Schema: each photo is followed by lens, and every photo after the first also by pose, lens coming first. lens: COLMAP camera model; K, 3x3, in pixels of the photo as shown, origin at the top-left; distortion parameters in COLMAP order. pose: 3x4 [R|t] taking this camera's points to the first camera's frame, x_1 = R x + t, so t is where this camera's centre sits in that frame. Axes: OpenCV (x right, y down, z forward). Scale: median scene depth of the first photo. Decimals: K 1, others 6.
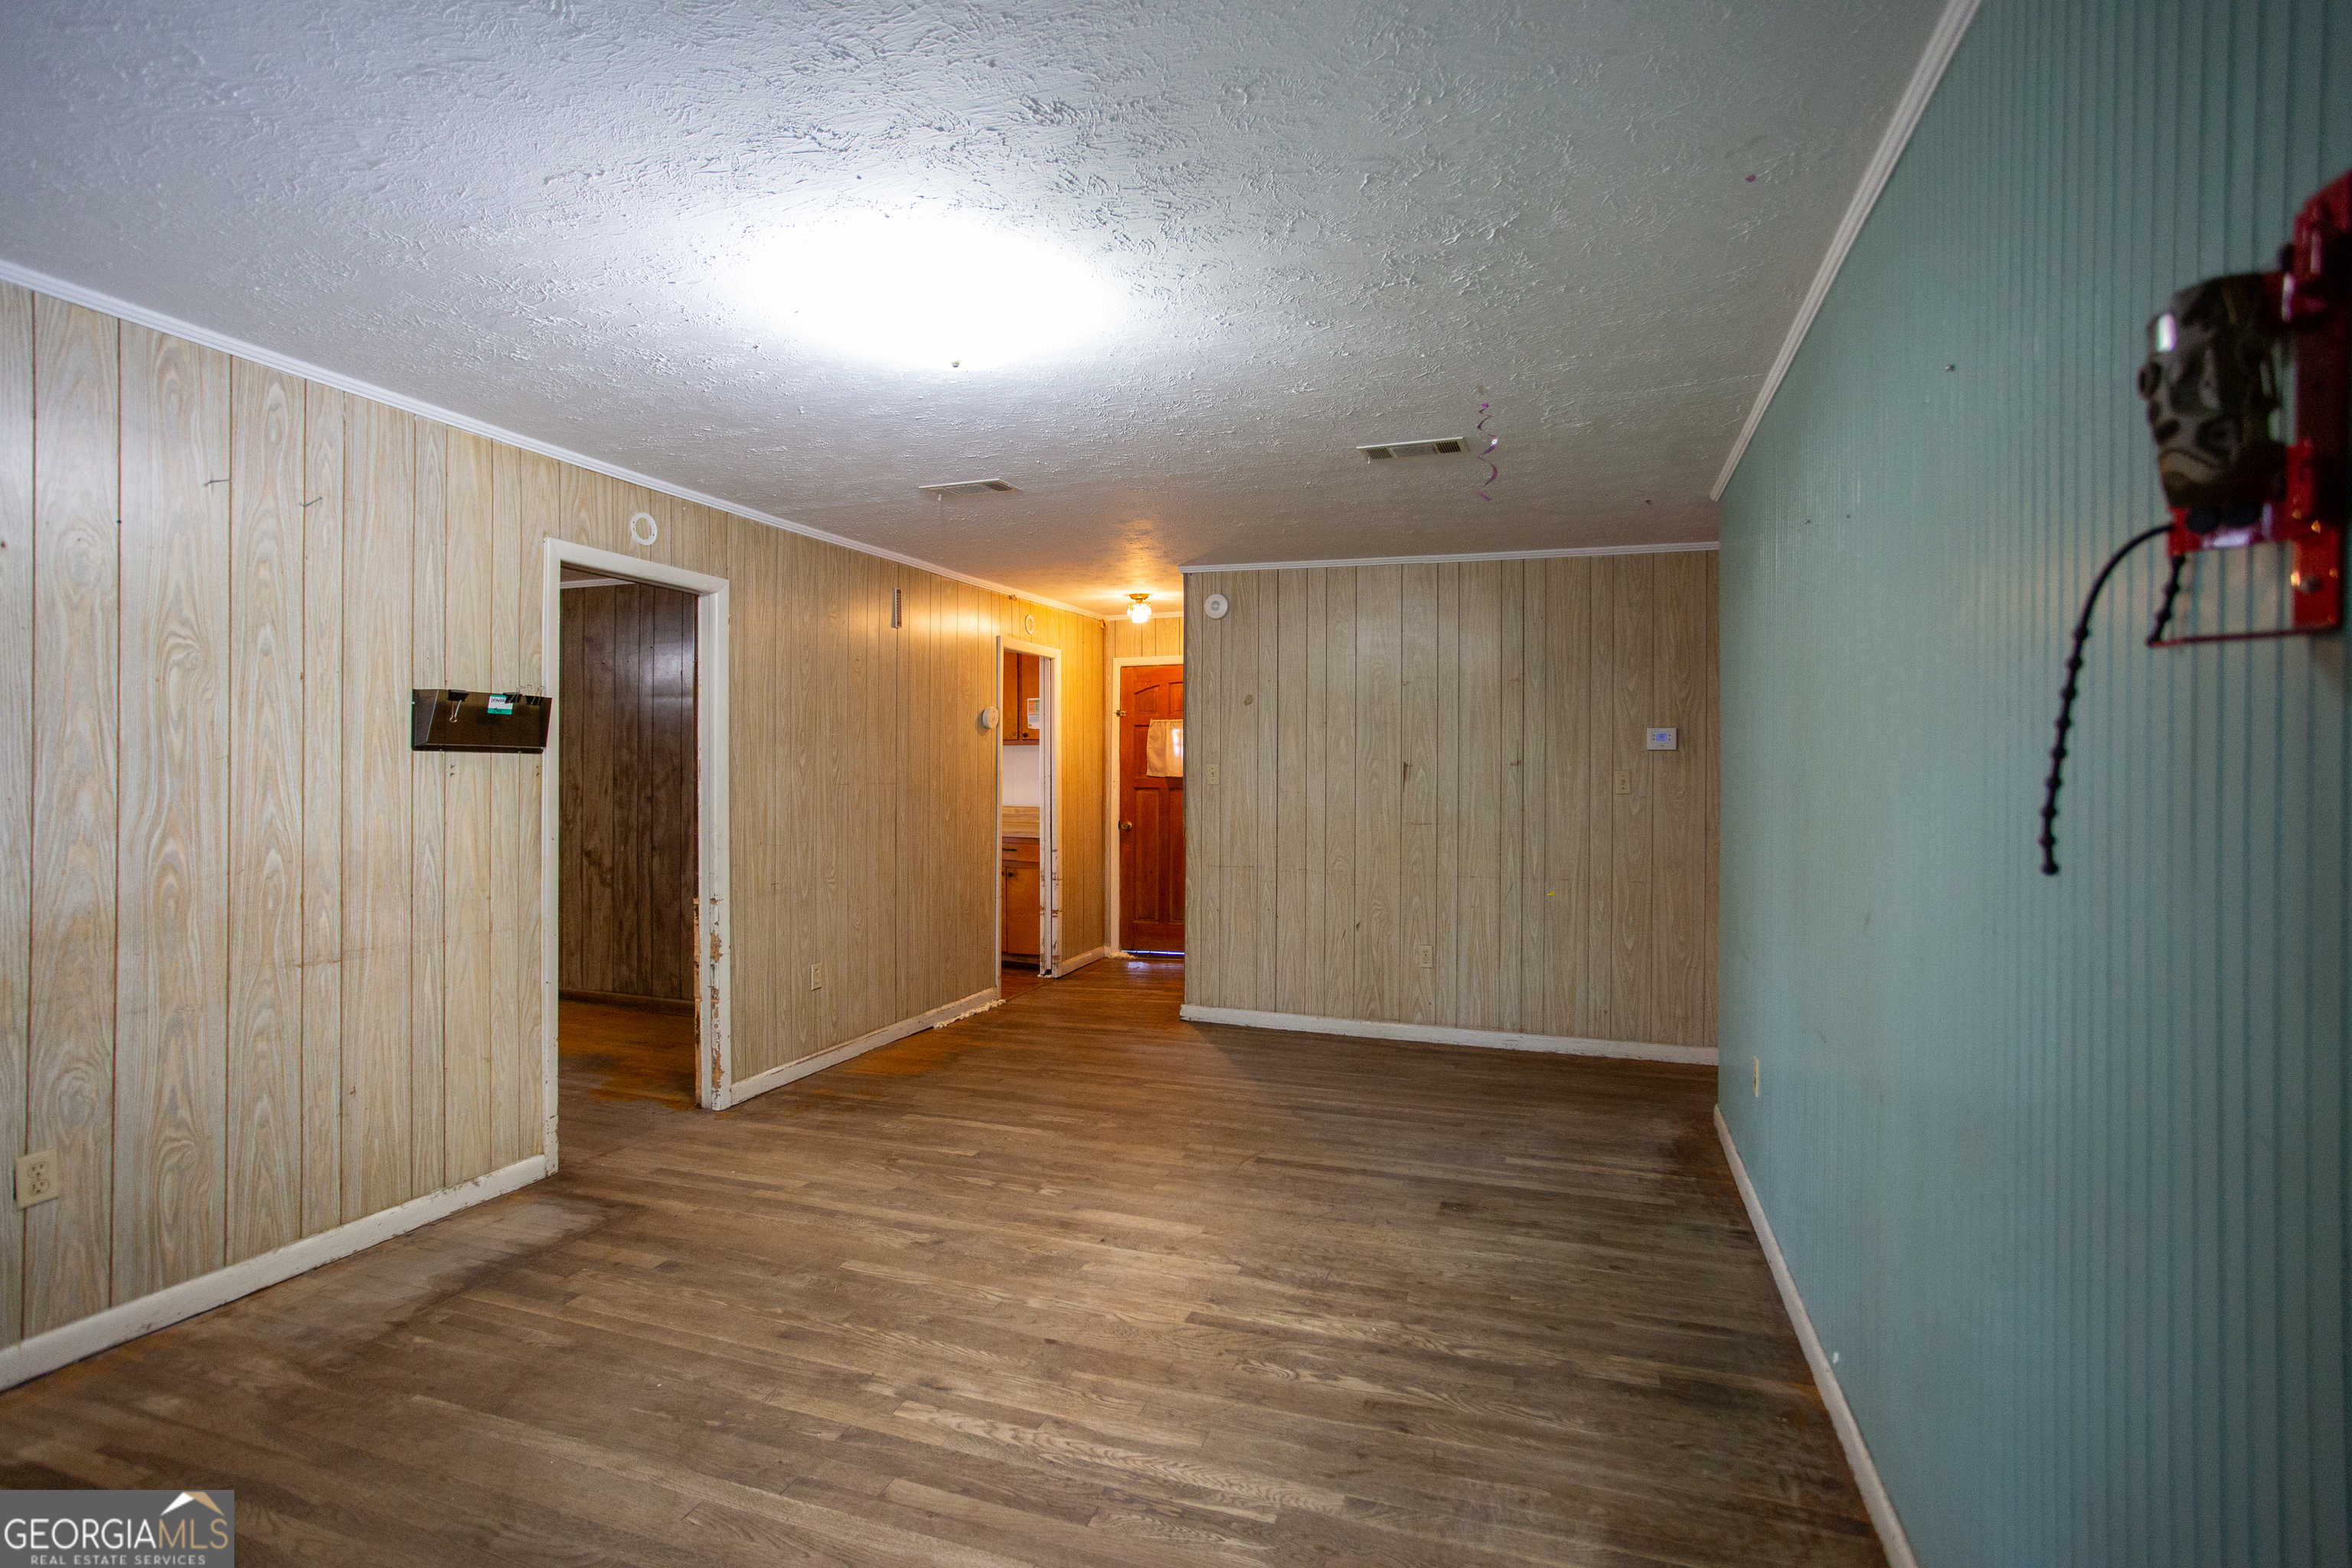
lens RADIAL K [[1137.2, 0, 1172.9], [0, 1137.2, 771.7], [0, 0, 1]] dist [-0.030227, 0.010916]
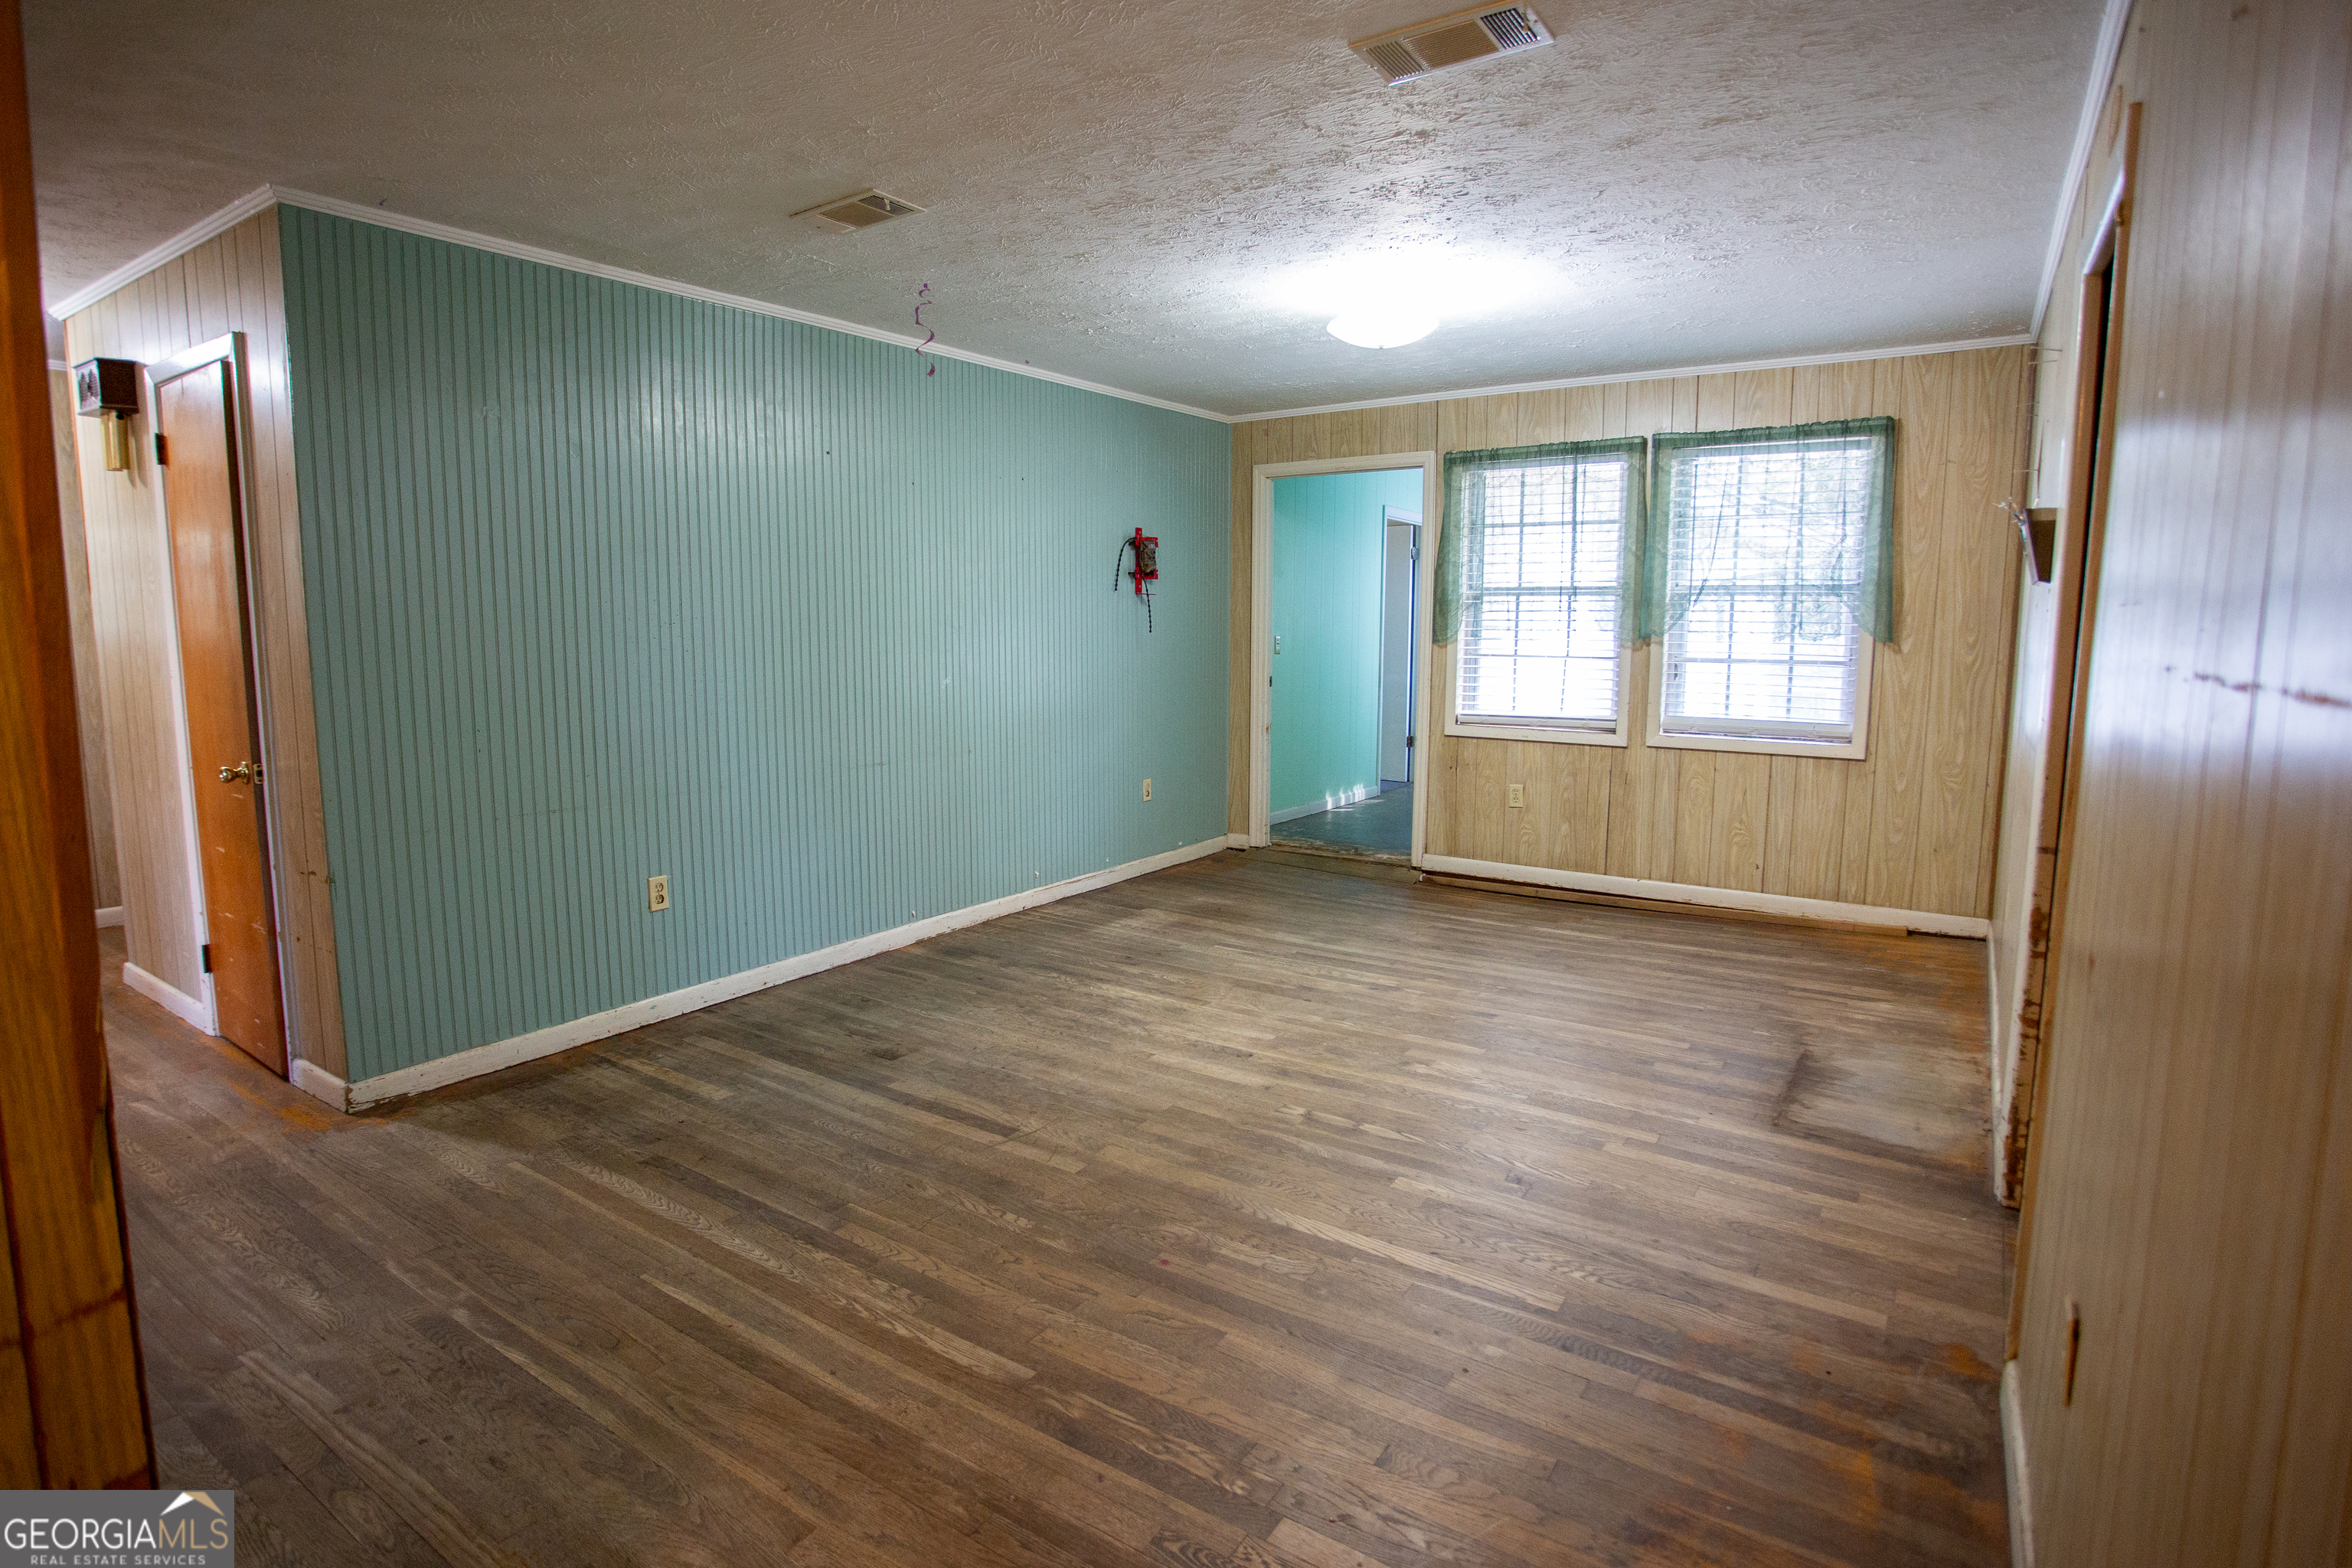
lens RADIAL K [[1154.5, 0, 1178.9], [0, 1154.5, 778.7], [0, 0, 1]] dist [-0.052460, 0.009673]
pose [[-0.967381, -0.035707, 0.250799, -0.253926], [-0.001308, 0.990707, 0.136004, 0.008170], [-0.253324, 0.131239, -0.958438, 1.978533]]
